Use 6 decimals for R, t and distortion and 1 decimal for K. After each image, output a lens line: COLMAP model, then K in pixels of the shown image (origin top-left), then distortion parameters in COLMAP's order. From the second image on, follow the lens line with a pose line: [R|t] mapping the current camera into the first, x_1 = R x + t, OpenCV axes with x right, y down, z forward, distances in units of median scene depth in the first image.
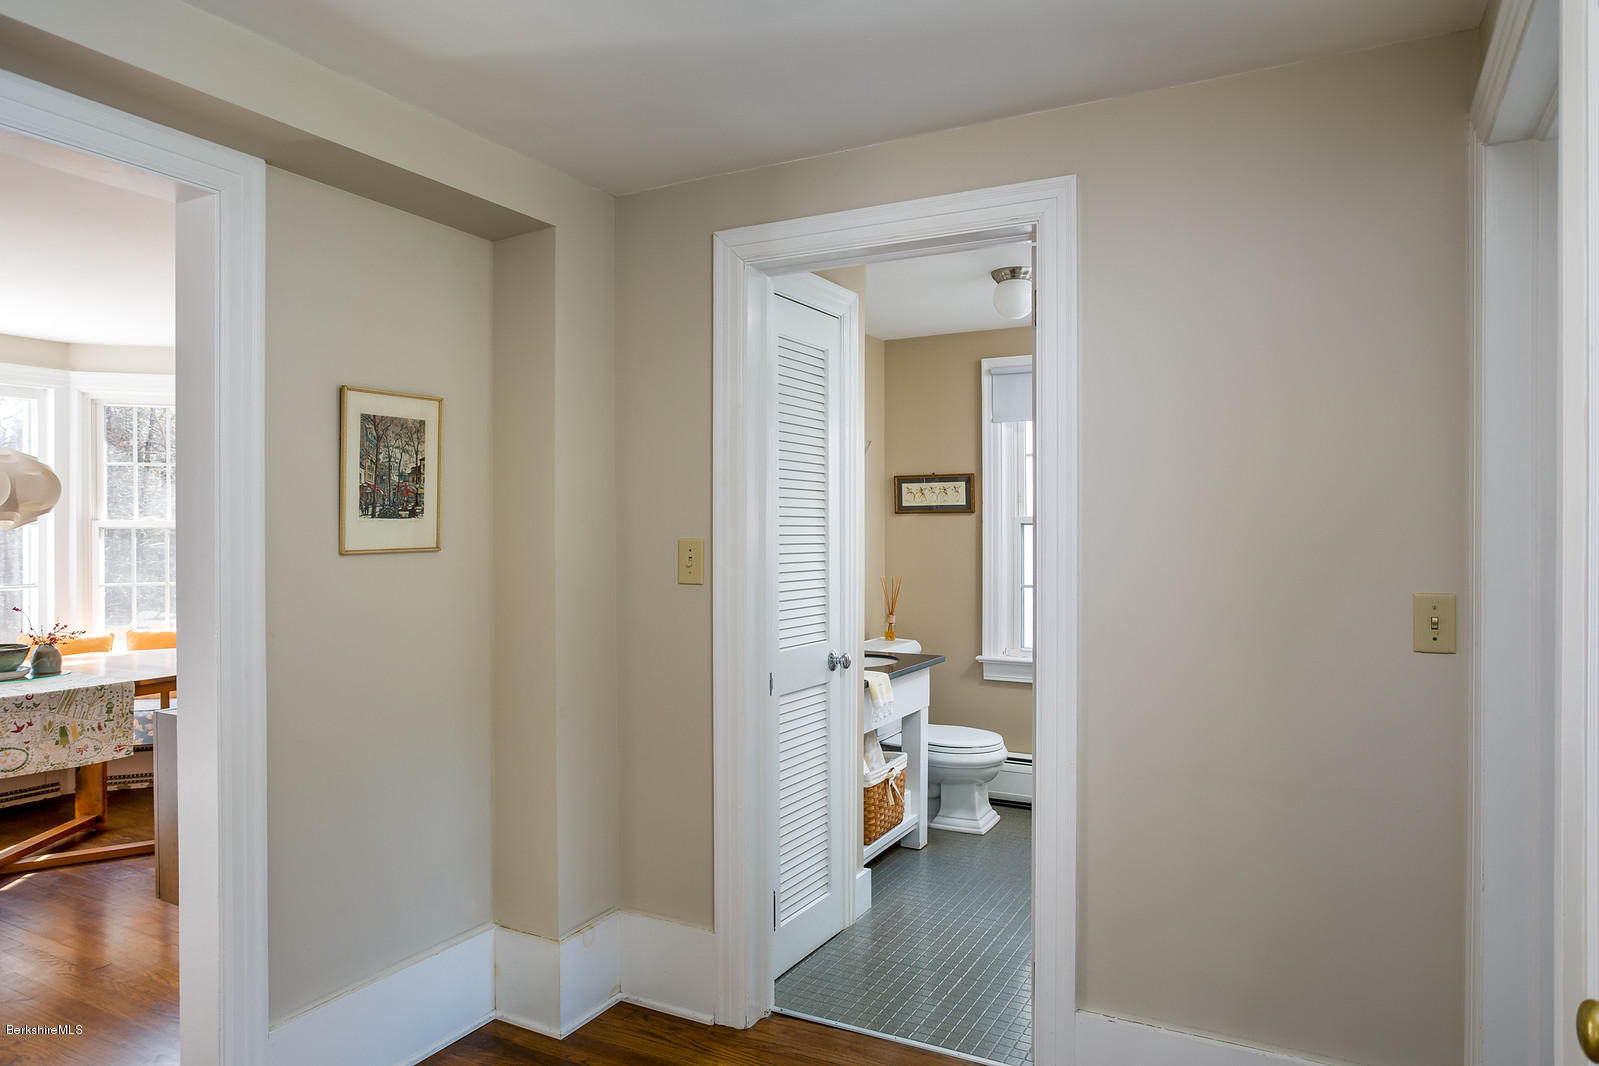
lens RADIAL K [[1018.0, 0, 795.9], [0, 1018.0, 530.8], [0, 0, 1]] dist [0.001584, -0.000481]
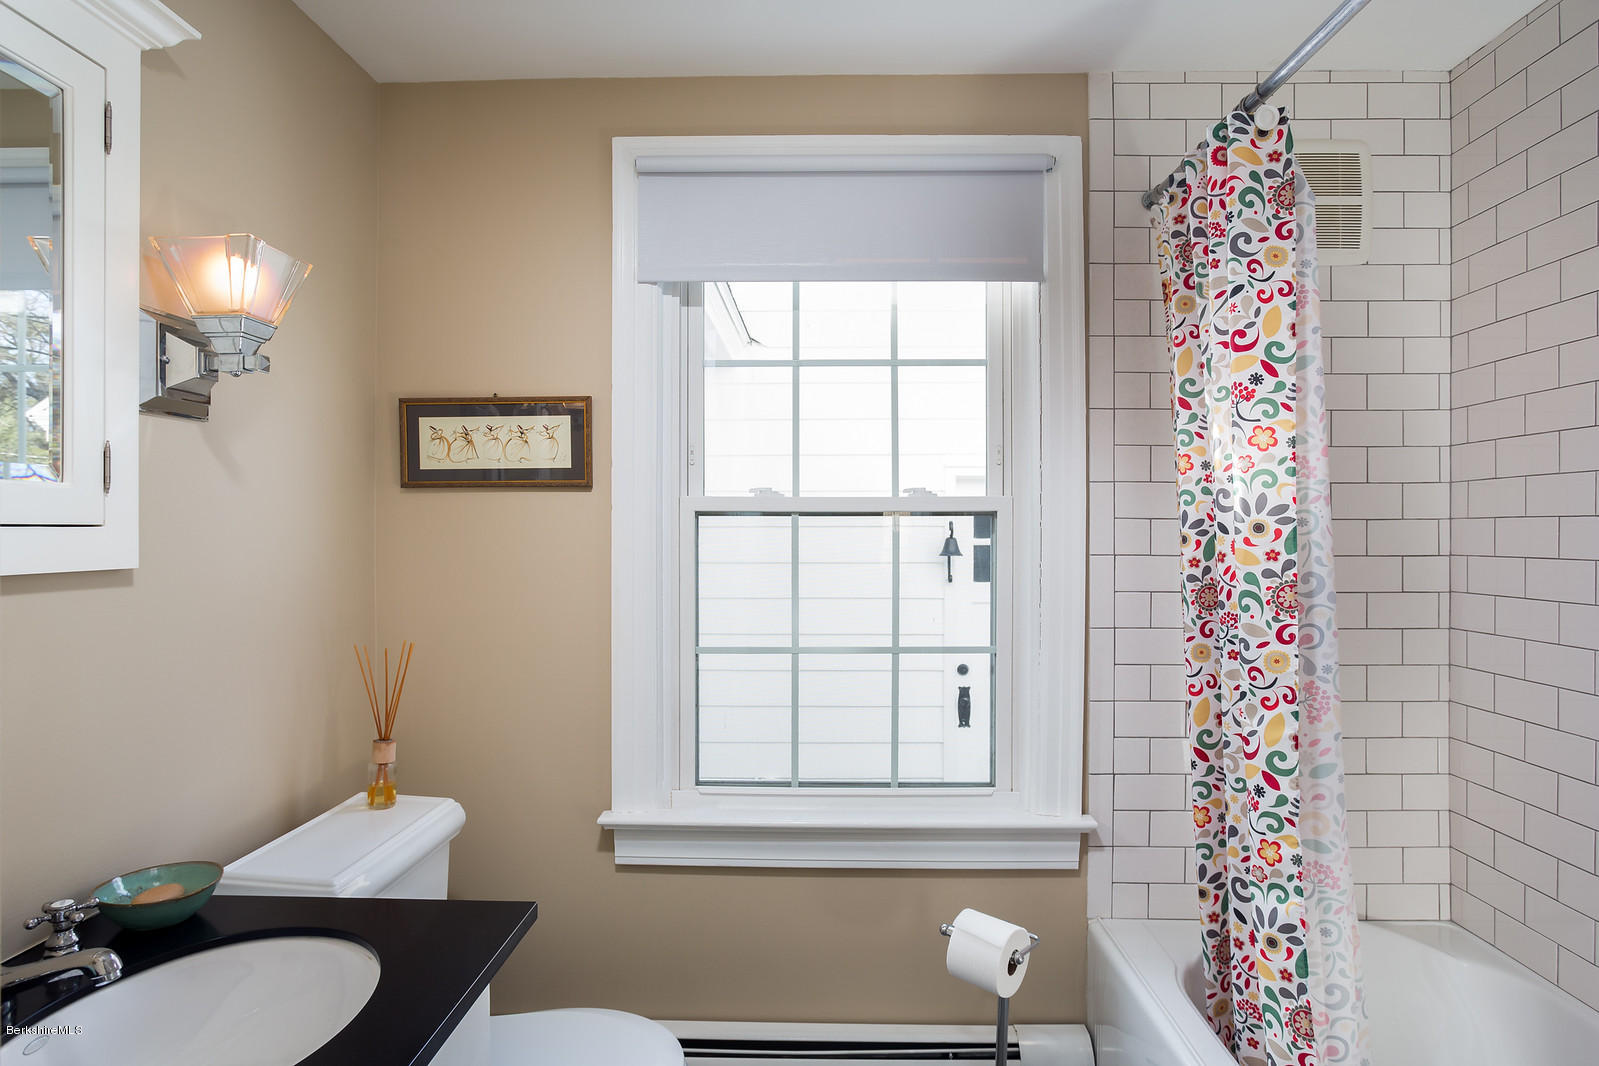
lens RADIAL K [[946.0, 0, 798.2], [0, 946.0, 530.6], [0, 0, 1]] dist [-0.002035, -0.000073]
pose [[0.887206, 0.008779, 0.461289, 0.063329], [-0.007457, 0.999961, -0.004688, 0.003136], [-0.461312, 0.000720, 0.887238, 0.580170]]
